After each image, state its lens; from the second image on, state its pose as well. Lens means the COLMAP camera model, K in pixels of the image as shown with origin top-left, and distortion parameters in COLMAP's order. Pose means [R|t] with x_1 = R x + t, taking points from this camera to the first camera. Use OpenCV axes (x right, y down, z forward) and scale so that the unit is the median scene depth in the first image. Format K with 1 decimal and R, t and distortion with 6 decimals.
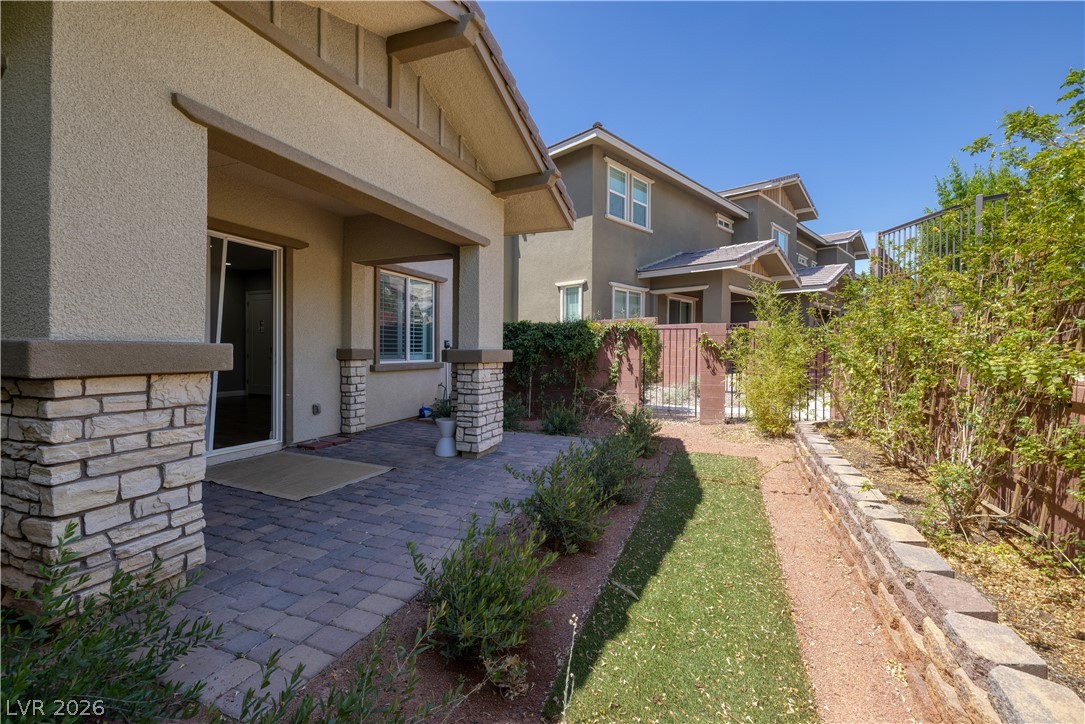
lens RADIAL K [[459.4, 0, 528.4], [0, 459.4, 353.0], [0, 0, 1]] dist [0.001687, 0.000245]
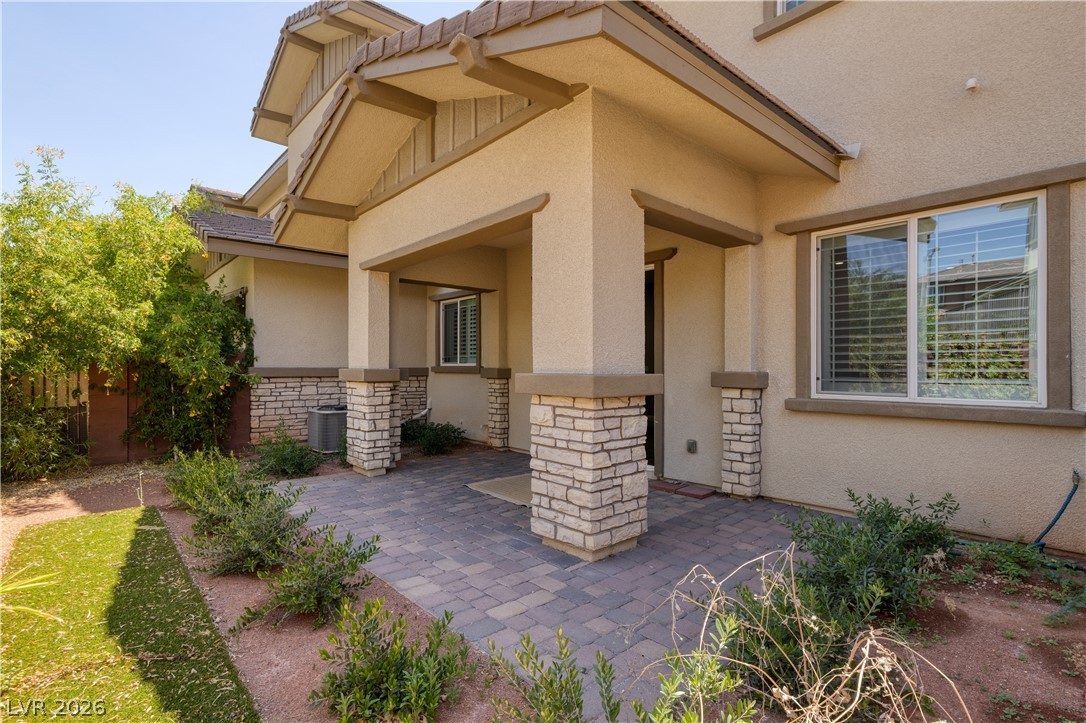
lens RADIAL K [[515.7, 0, 541.4], [0, 515.7, 366.6], [0, 0, 1]] dist [-0.002757, -0.000031]
pose [[-0.425339, -0.008170, -0.904997, 0.391602], [-0.011213, 0.999930, -0.003757, -0.010209], [0.904965, 0.008550, -0.425401, 0.942689]]
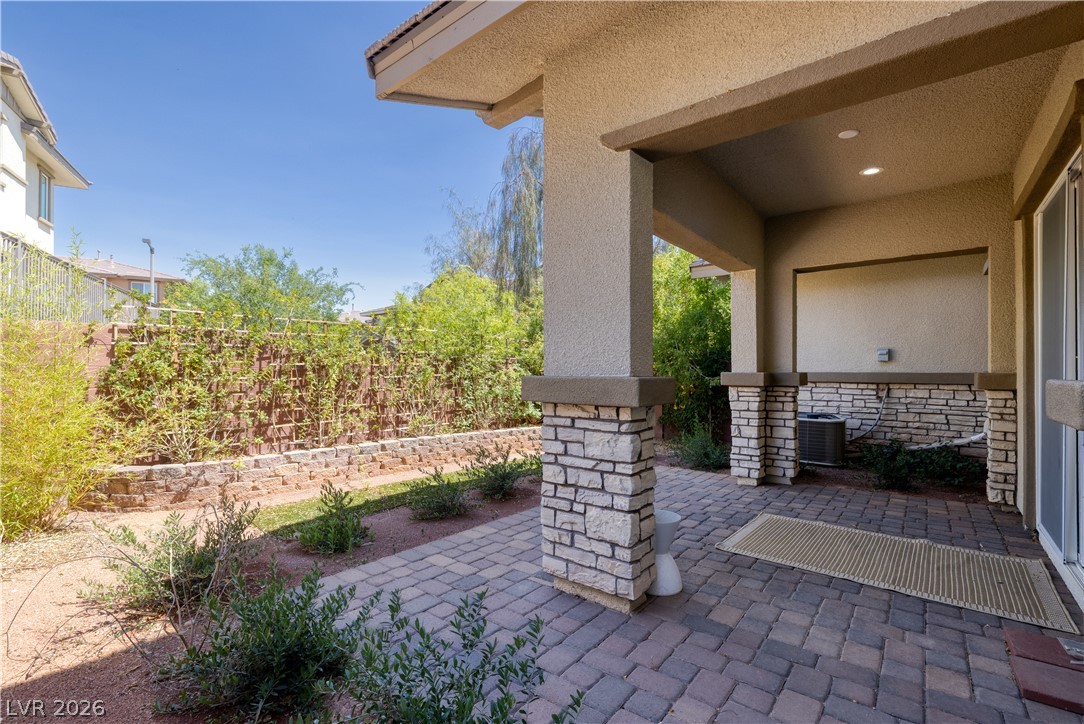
lens RADIAL K [[492.6, 0, 522.9], [0, 492.6, 365.4], [0, 0, 1]] dist [-0.000296, -0.000131]
pose [[-0.958166, -0.007271, 0.286122, -0.144261], [-0.008437, 0.999960, -0.002841, -0.012602], [-0.286090, -0.005136, -0.958189, 1.176833]]
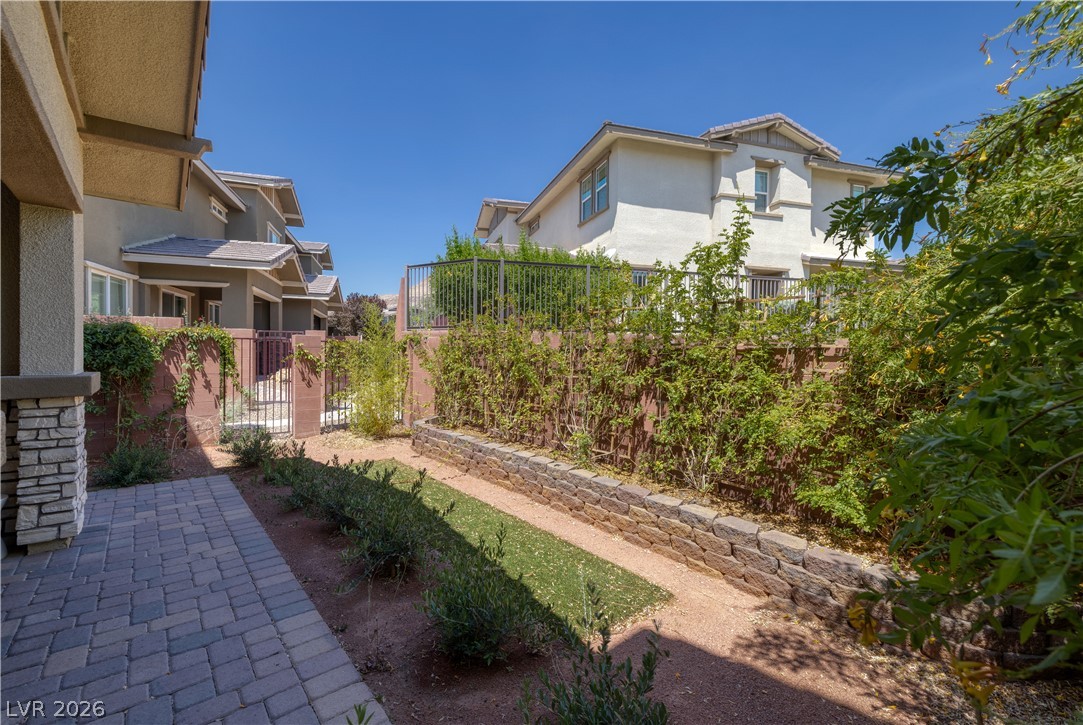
lens RADIAL K [[476.2, 0, 541.2], [0, 476.2, 361.7], [0, 0, 1]] dist [0.001158, 0.000265]
pose [[0.452509, -0.017266, 0.891592, -0.288733], [-0.000978, 0.999802, 0.019857, -0.028301], [-0.891759, -0.009858, 0.452403, 0.089239]]
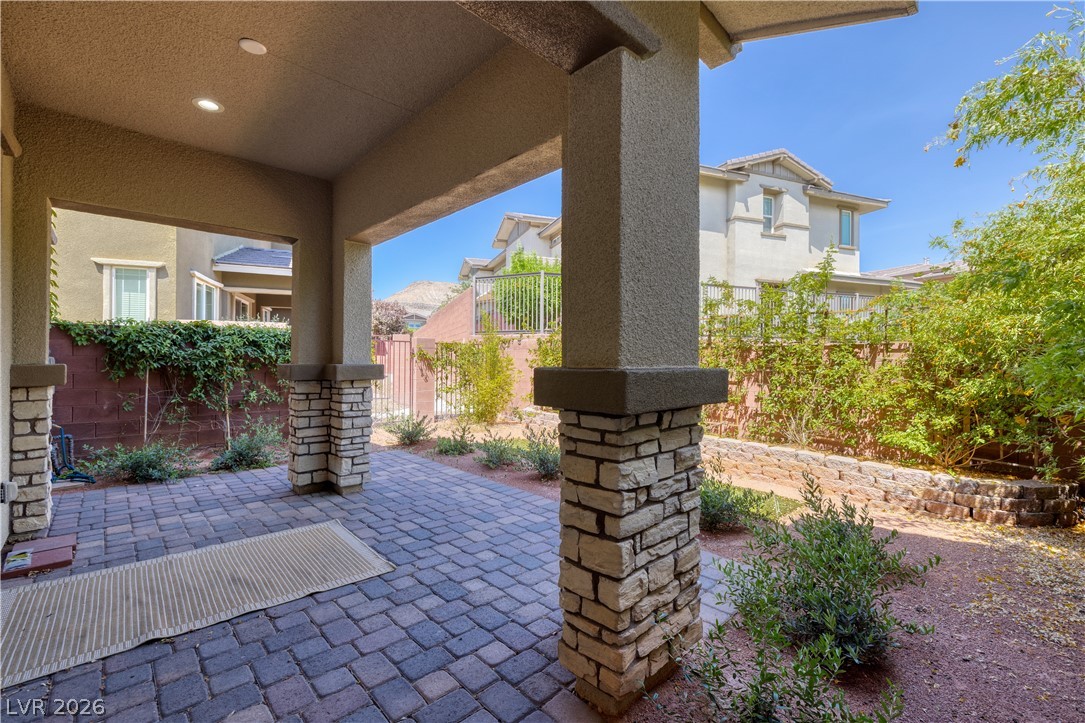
lens RADIAL K [[467.2, 0, 559.7], [0, 467.2, 360.0], [0, 0, 1]] dist [-0.000108, 0.000019]
pose [[0.388298, -0.006052, 0.921514, -0.564037], [0.001905, 0.999982, 0.005764, -0.014102], [-0.921532, -0.000482, 0.388303, 0.229988]]
